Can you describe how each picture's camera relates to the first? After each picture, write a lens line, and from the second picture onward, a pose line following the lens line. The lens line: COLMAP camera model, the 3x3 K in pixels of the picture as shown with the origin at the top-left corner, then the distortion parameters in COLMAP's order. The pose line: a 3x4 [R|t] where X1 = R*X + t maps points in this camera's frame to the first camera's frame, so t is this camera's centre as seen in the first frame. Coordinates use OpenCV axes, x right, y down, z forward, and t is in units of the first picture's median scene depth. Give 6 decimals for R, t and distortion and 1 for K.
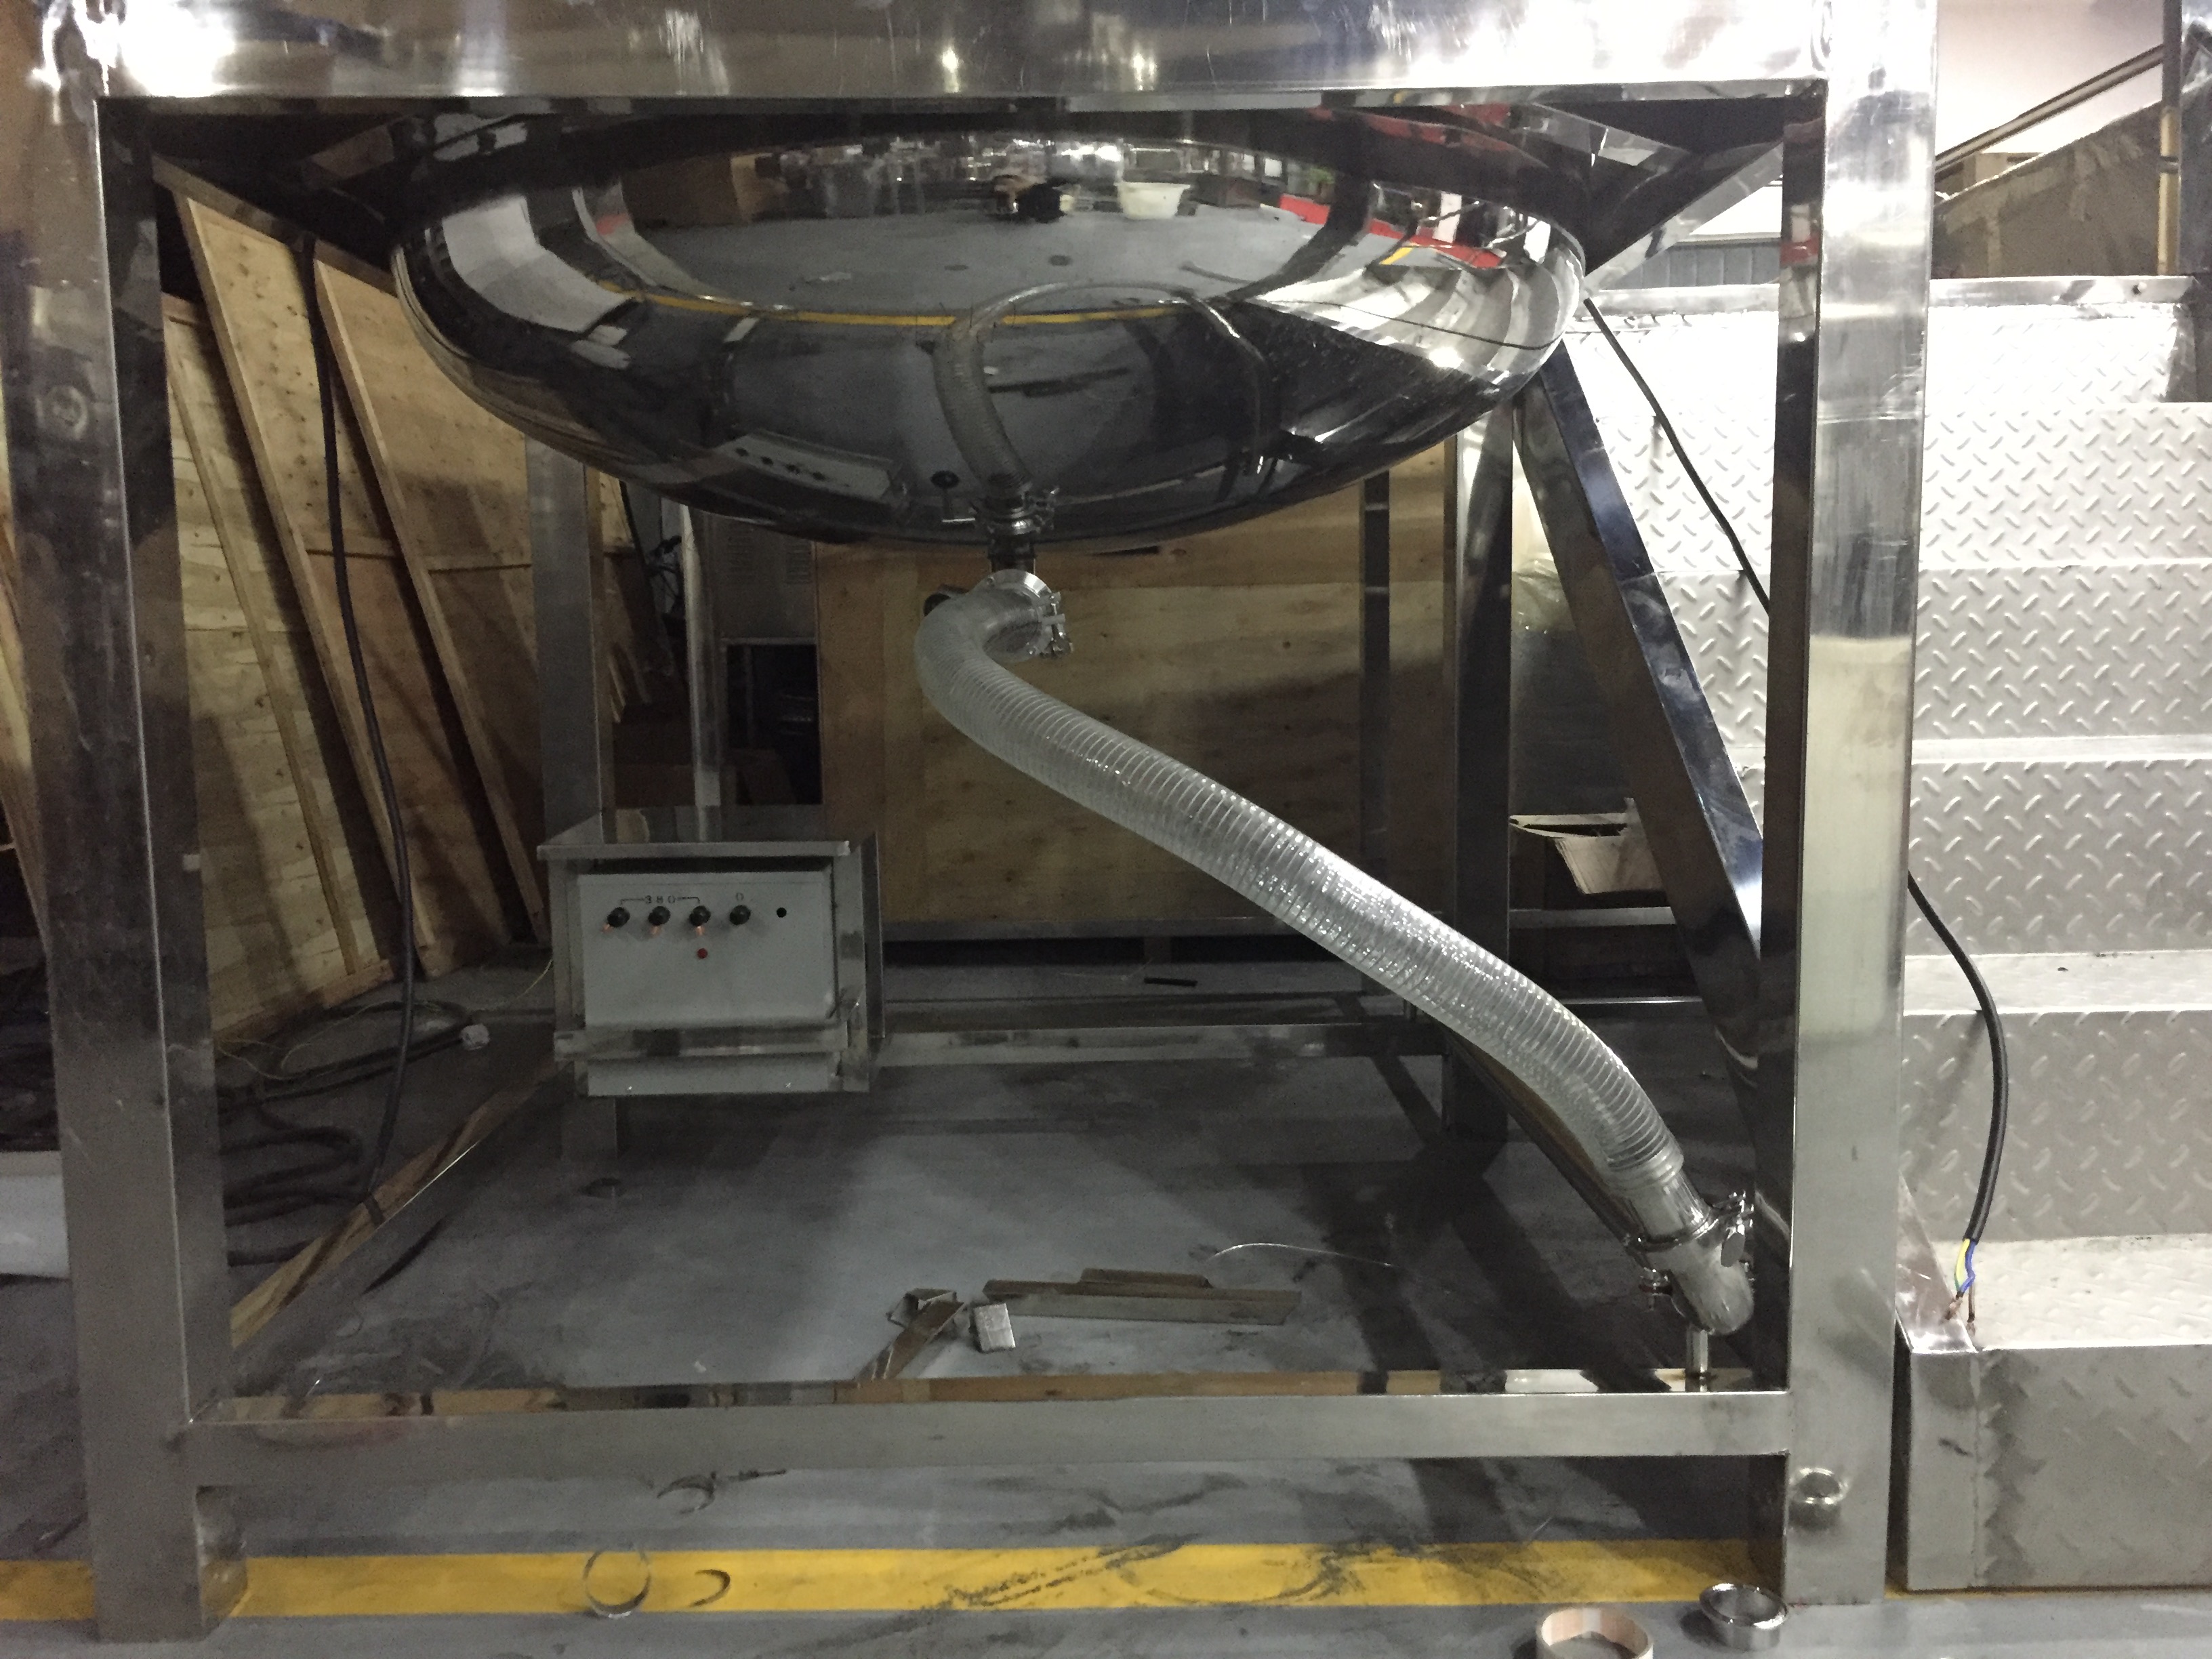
lens RADIAL K [[1866.0, 0, 1103.3], [0, 1866.0, 830.6], [0, 0, 1]] dist [0.065377, -0.002170]
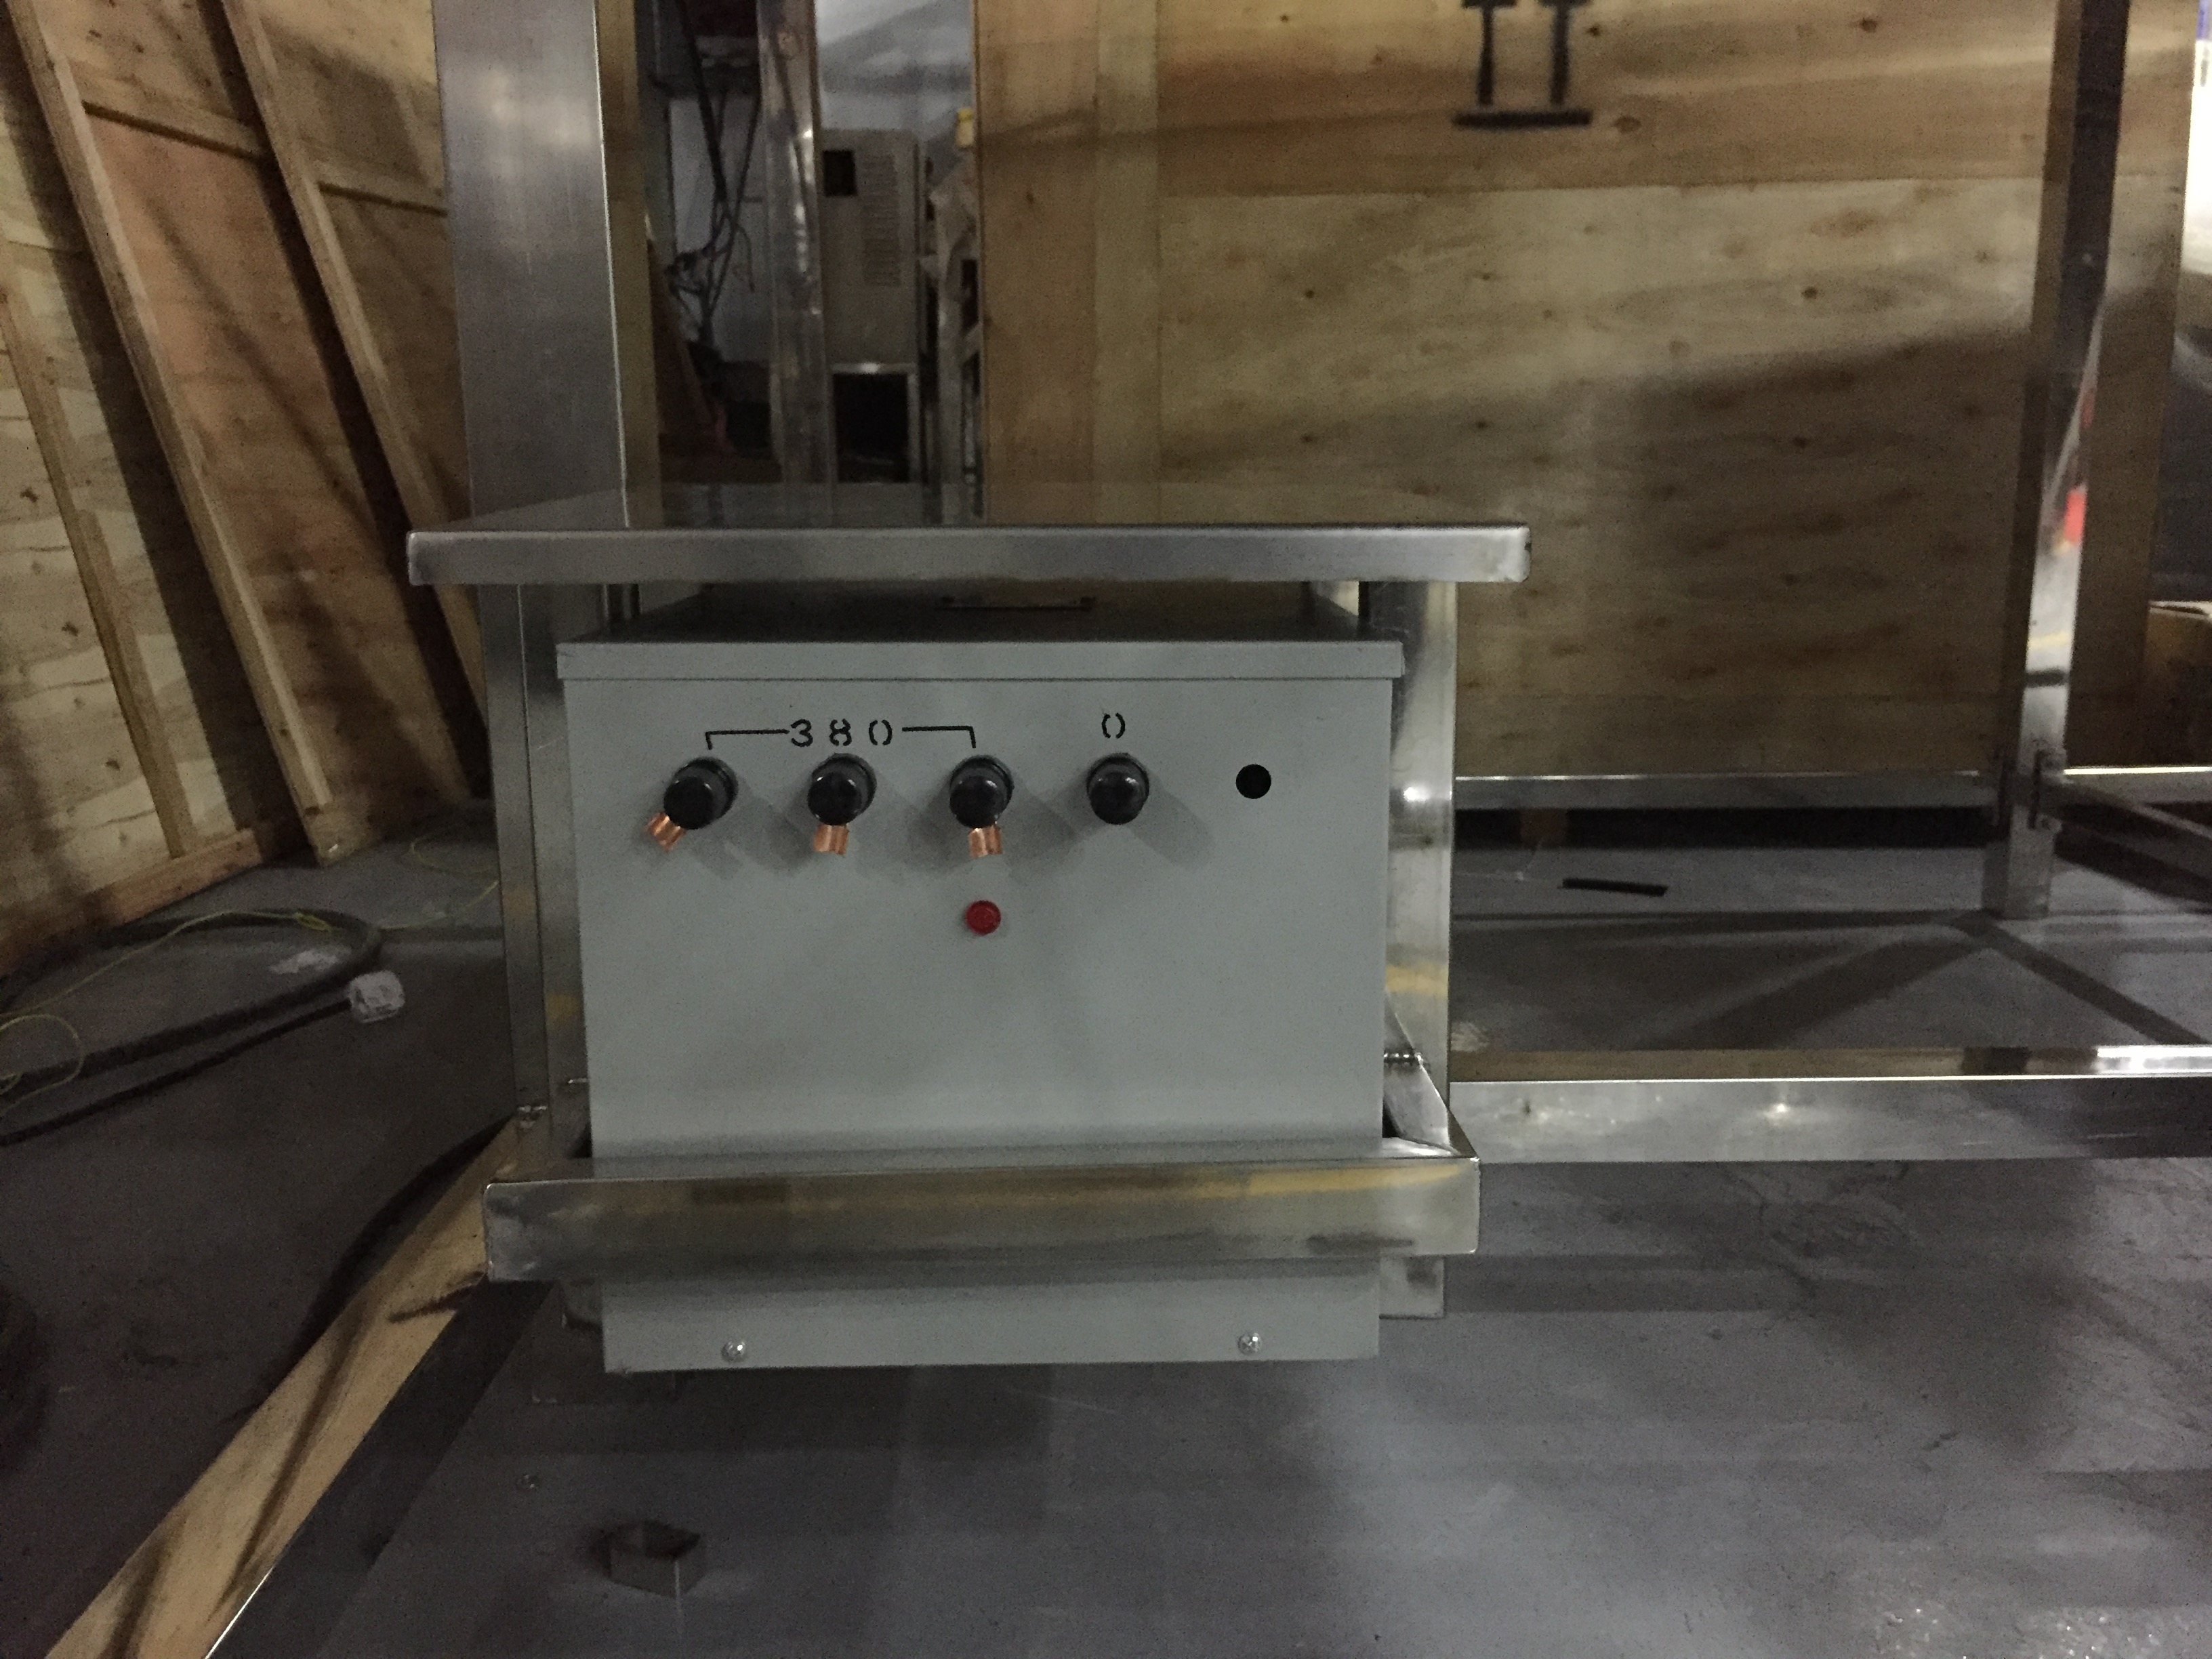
lens RADIAL K [[1877.4, 0, 1106.0], [0, 1877.4, 829.5], [0, 0, 1]] dist [0.025504, -0.002055]
pose [[0.999953, 0.009585, 0.001432, -0.229111], [-0.009673, 0.996250, 0.085975, 0.030817], [-0.000602, -0.085985, 0.996296, 0.828362]]
